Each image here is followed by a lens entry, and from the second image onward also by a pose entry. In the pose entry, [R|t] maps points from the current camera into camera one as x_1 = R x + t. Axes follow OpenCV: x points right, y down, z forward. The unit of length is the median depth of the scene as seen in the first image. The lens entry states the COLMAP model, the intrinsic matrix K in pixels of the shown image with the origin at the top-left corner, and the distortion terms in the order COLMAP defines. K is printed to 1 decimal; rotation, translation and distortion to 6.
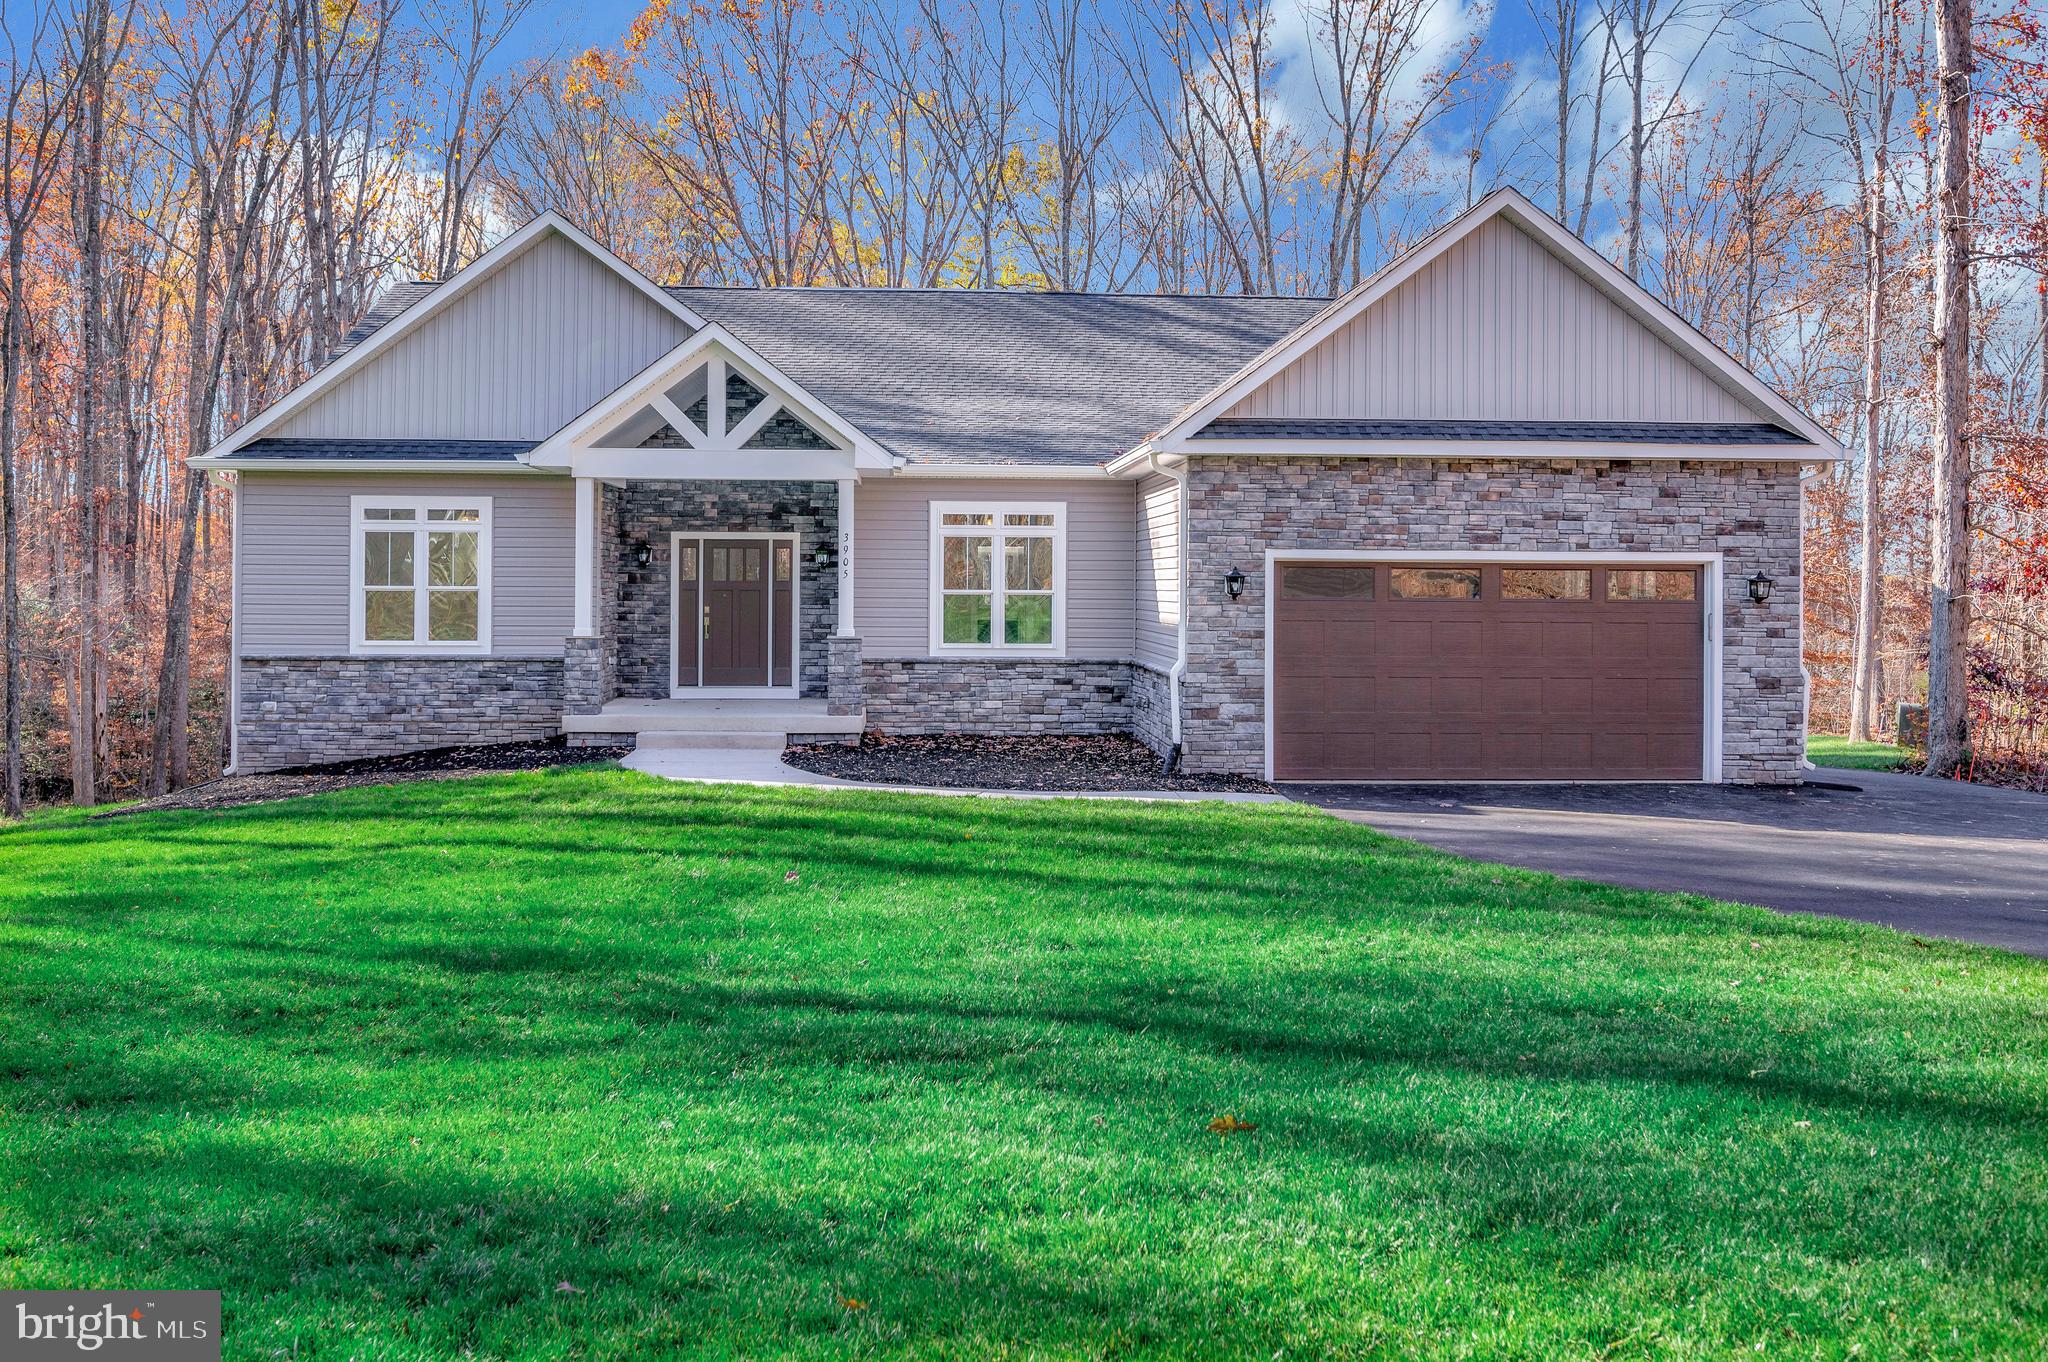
lens RADIAL K [[1842.2, 0, 936.5], [0, 1842.2, 647.0], [0, 0, 1]] dist [-0.002188, 0.009186]
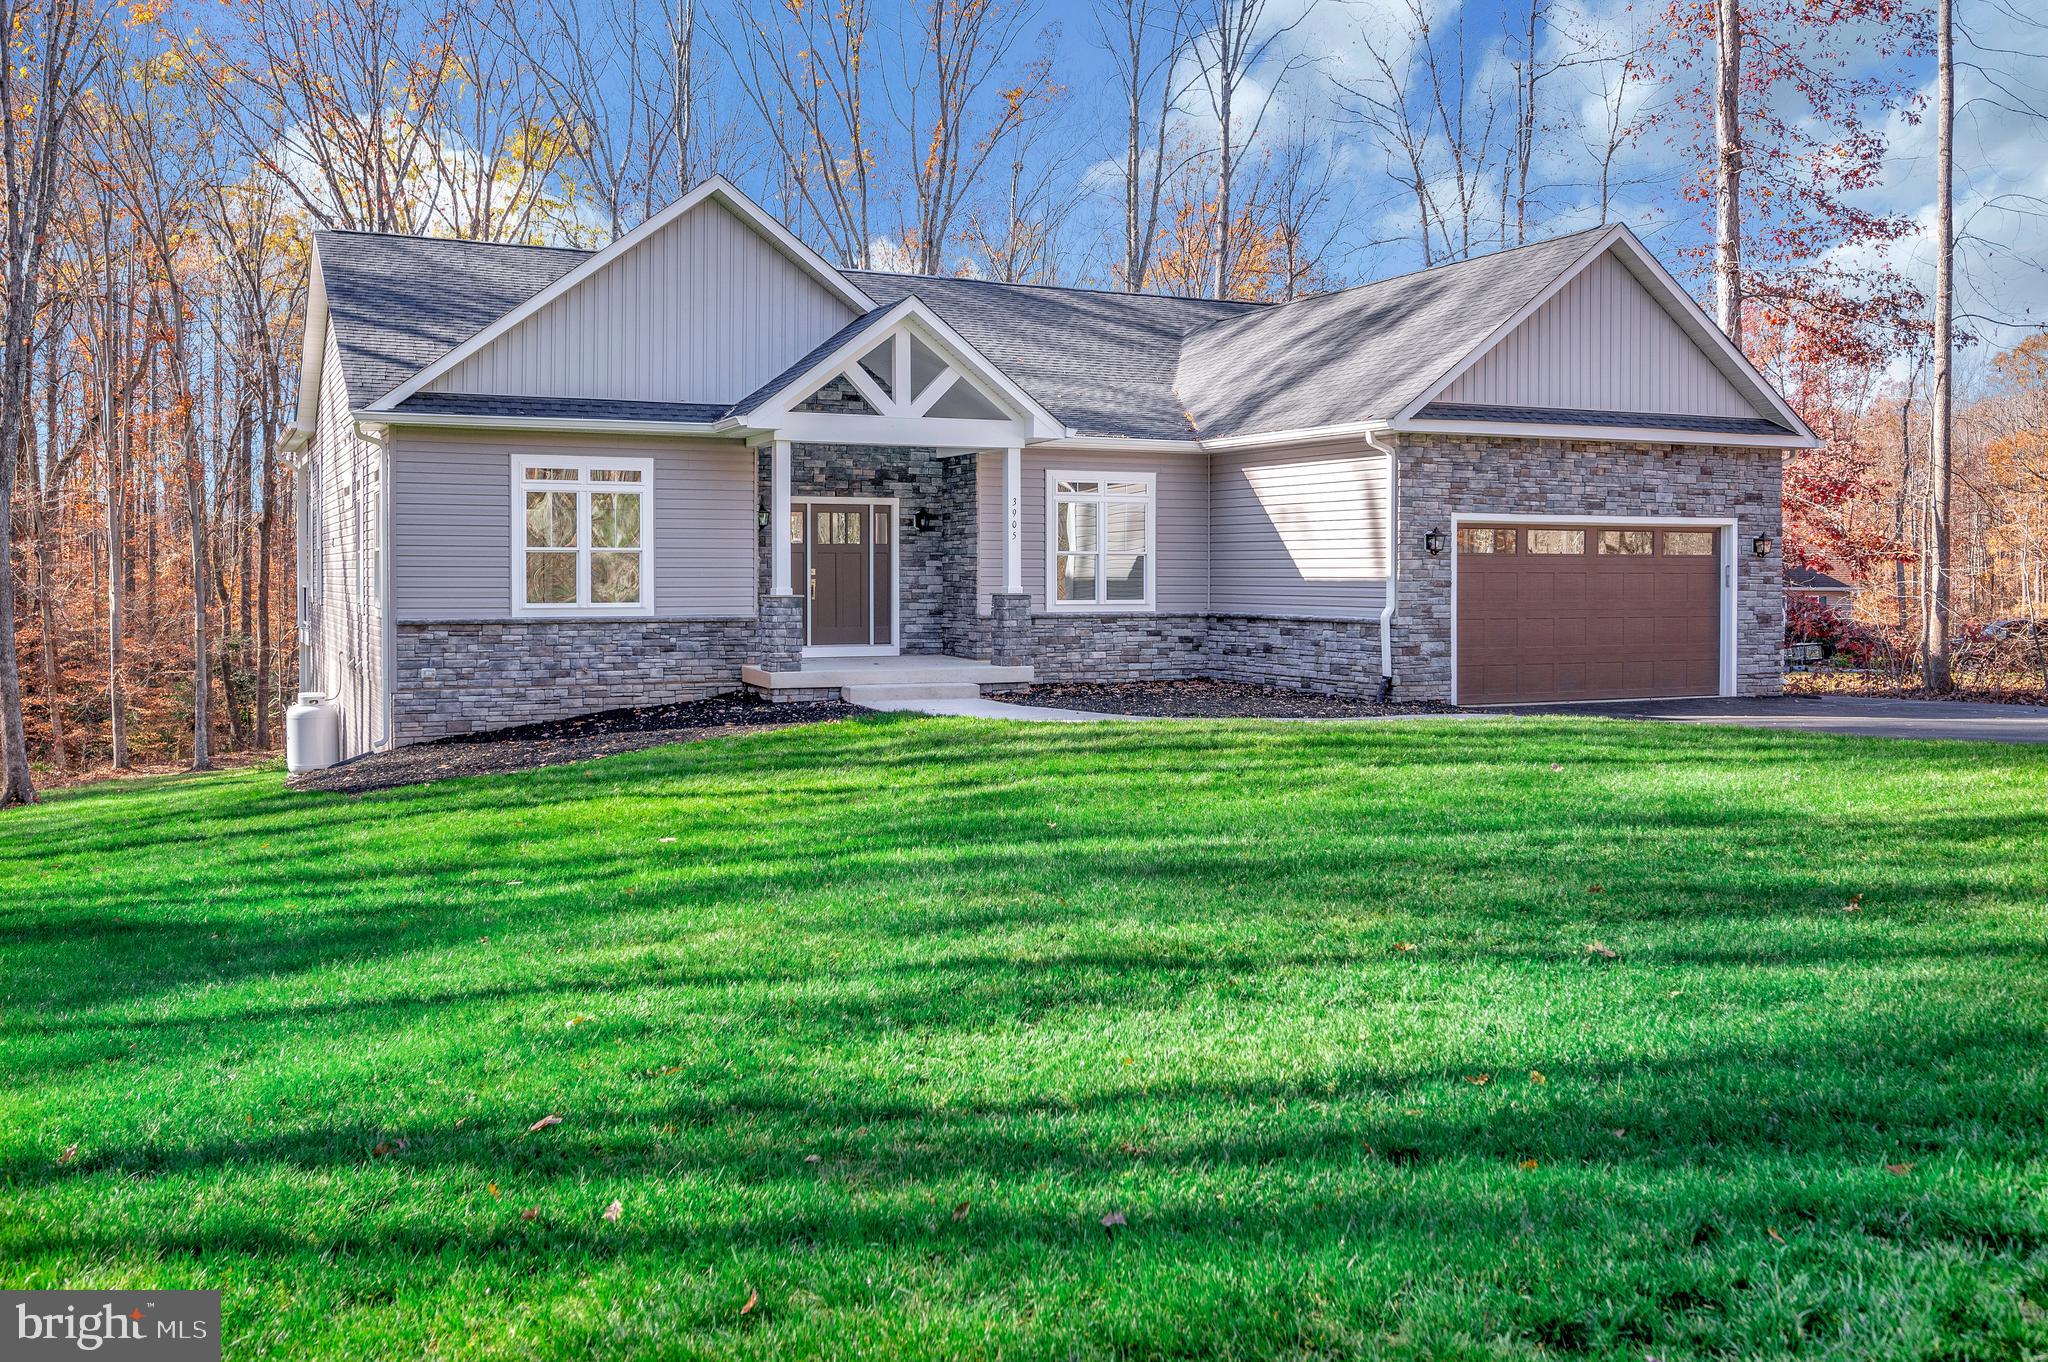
lens RADIAL K [[1804.2, 0, 1024.0], [0, 1804.2, 681.0], [0, 0, 1]] dist [-0.004102, -0.001477]
pose [[0.925104, -0.028016, 0.378680, -0.437369], [0.017090, 0.999336, 0.032185, 0.011491], [-0.379330, -0.023303, 0.924968, 0.013999]]
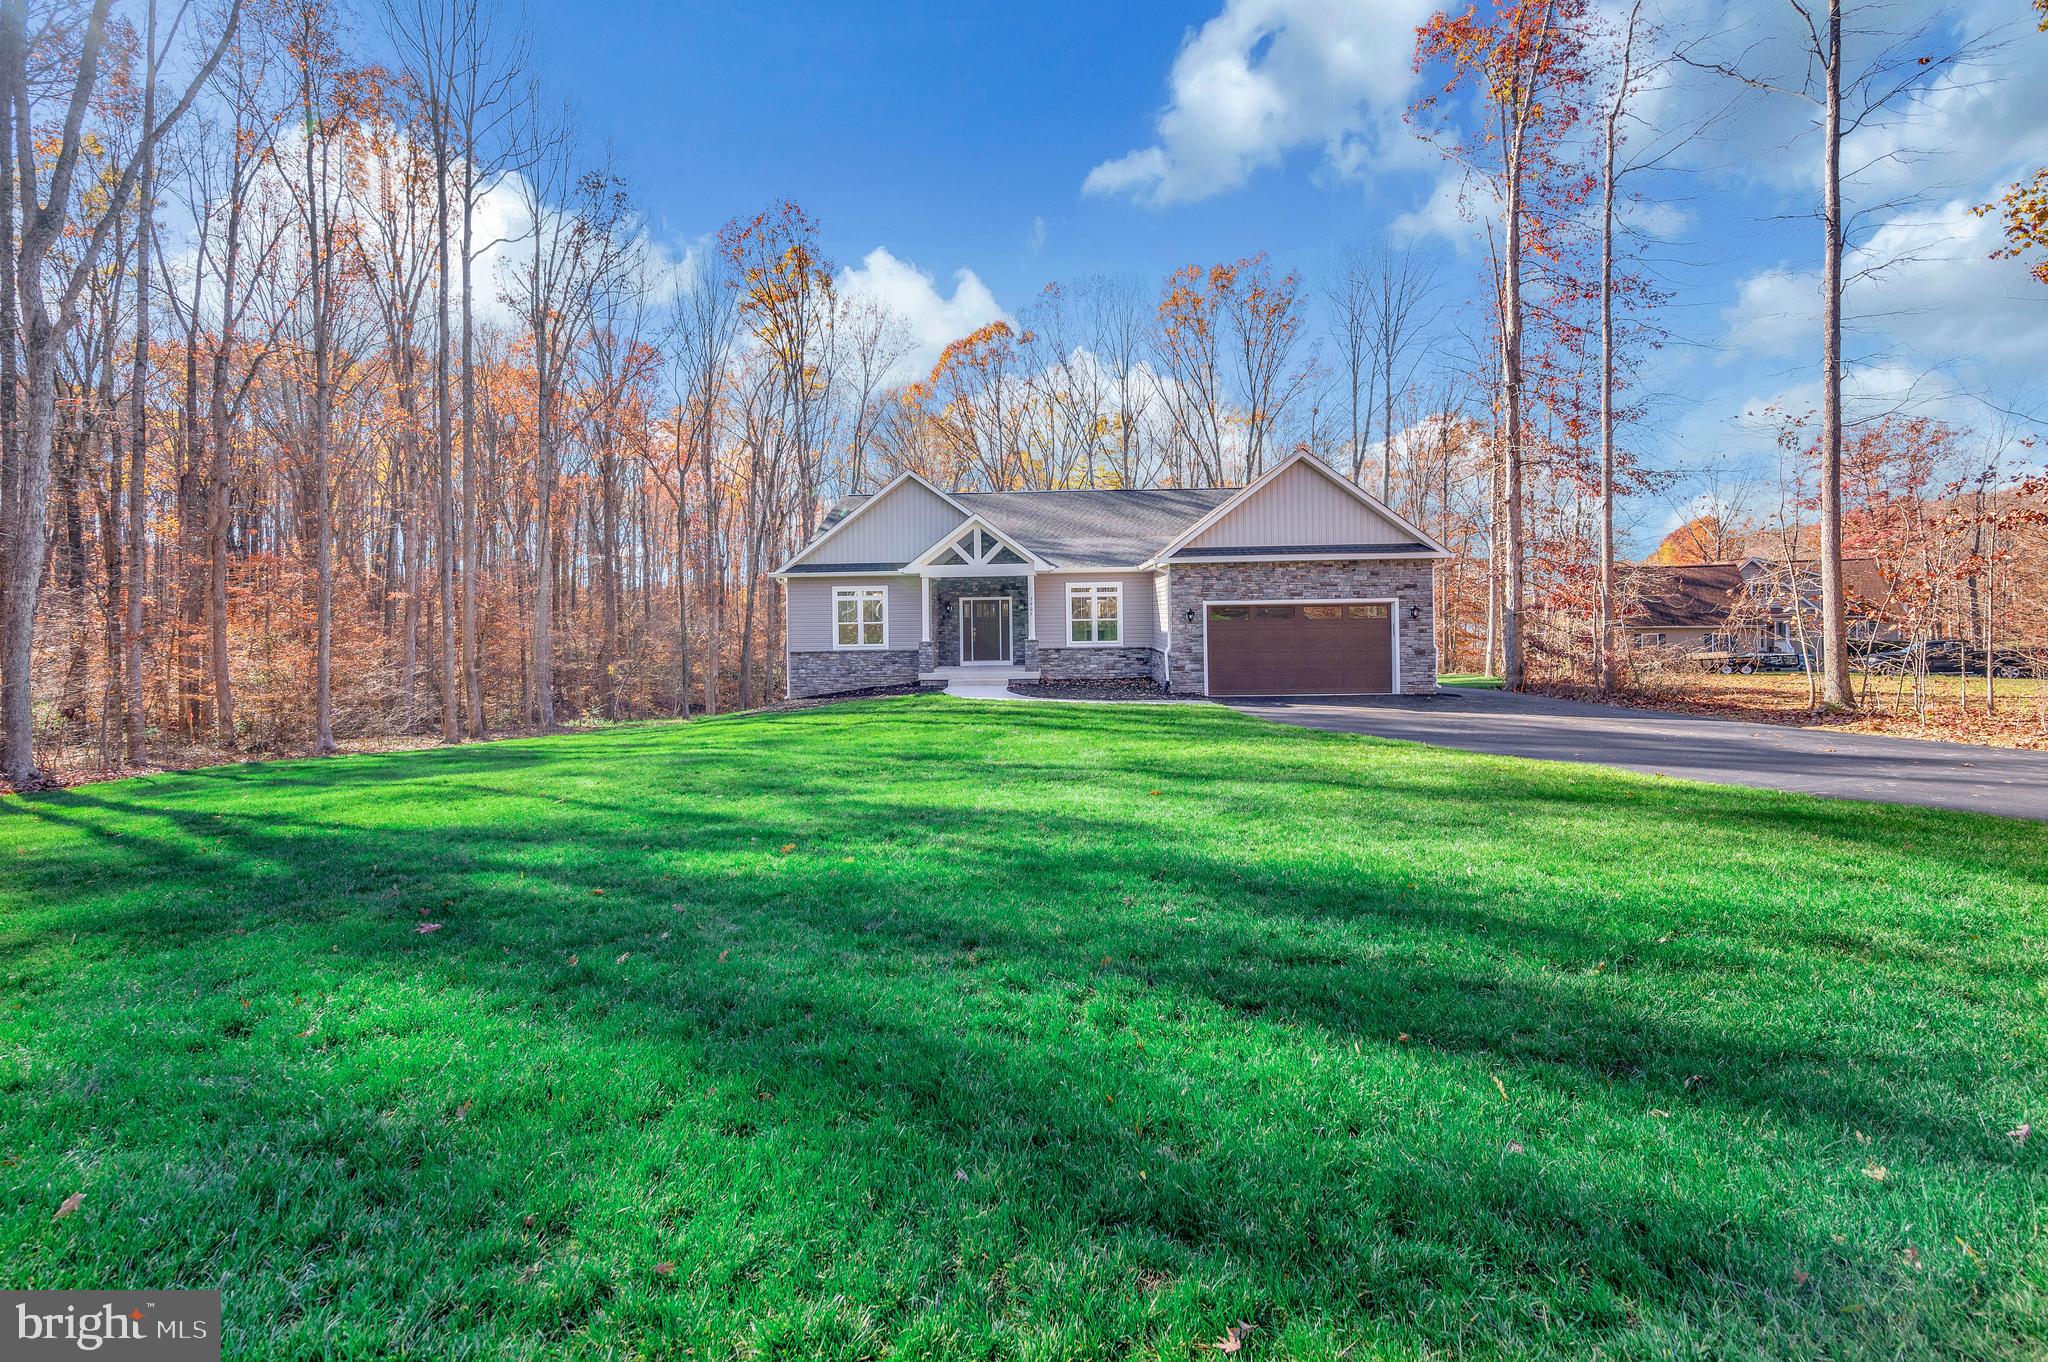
lens RADIAL K [[847.4, 0, 988.9], [0, 847.4, 642.5], [0, 0, 1]] dist [0.000081, 0.000098]
pose [[0.995031, -0.018521, -0.097829, 0.003861], [0.018631, 0.999826, 0.000204, -0.002832], [0.097809, -0.002026, 0.995203, -0.122644]]
